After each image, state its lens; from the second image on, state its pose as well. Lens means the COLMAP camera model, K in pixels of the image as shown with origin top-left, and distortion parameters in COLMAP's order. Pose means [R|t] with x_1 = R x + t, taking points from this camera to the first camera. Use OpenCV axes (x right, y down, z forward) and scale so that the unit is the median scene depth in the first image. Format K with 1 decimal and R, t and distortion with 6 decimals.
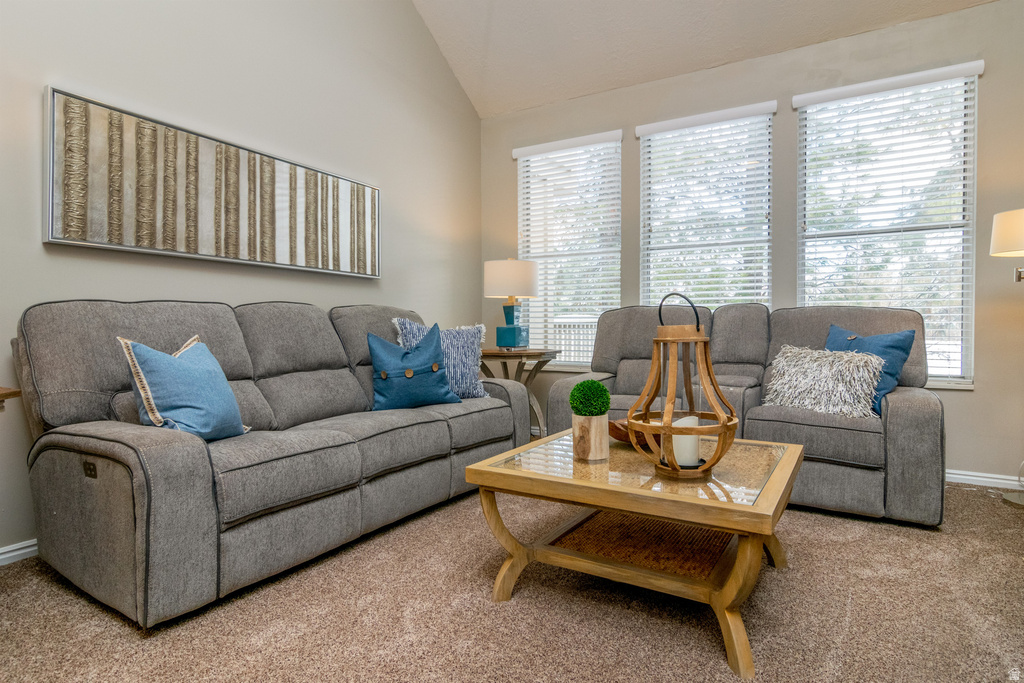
lens RADIAL K [[563.1, 0, 512.0], [0, 563.1, 341.5], [0, 0, 1]] dist [-0.000561, -0.001030]
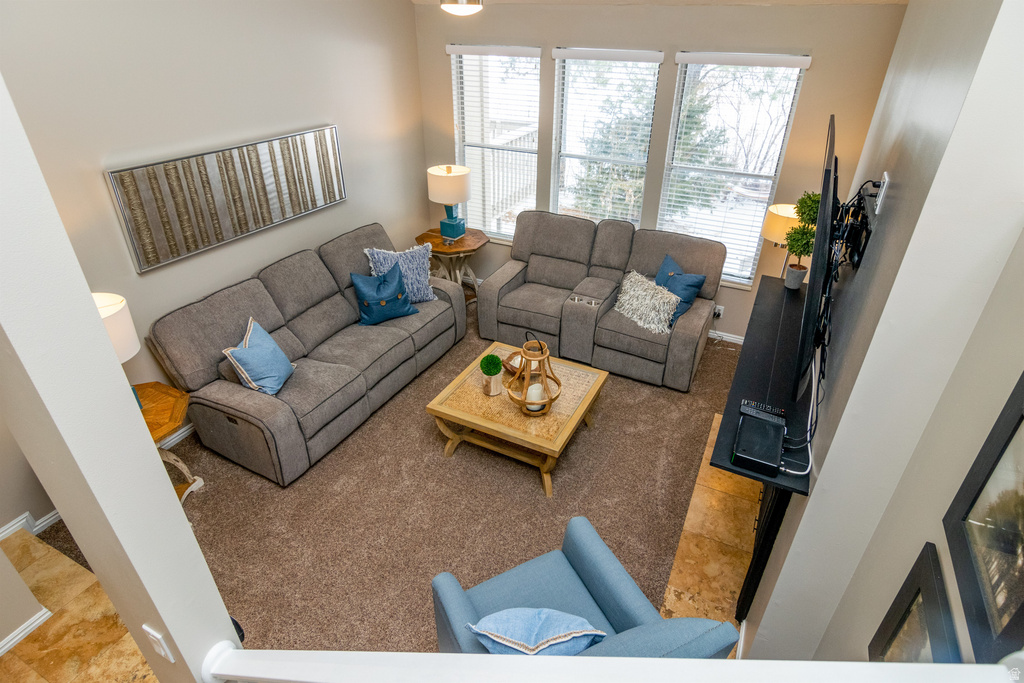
lens RADIAL K [[548.1, 0, 512.0], [0, 548.1, 341.5], [0, 0, 1]] dist [-0.000871, -0.000679]
pose [[0.996854, -0.033447, 0.071850, 0.052223], [-0.006197, 0.870919, 0.491388, -0.555595], [-0.079011, -0.490288, 0.867972, -0.345227]]
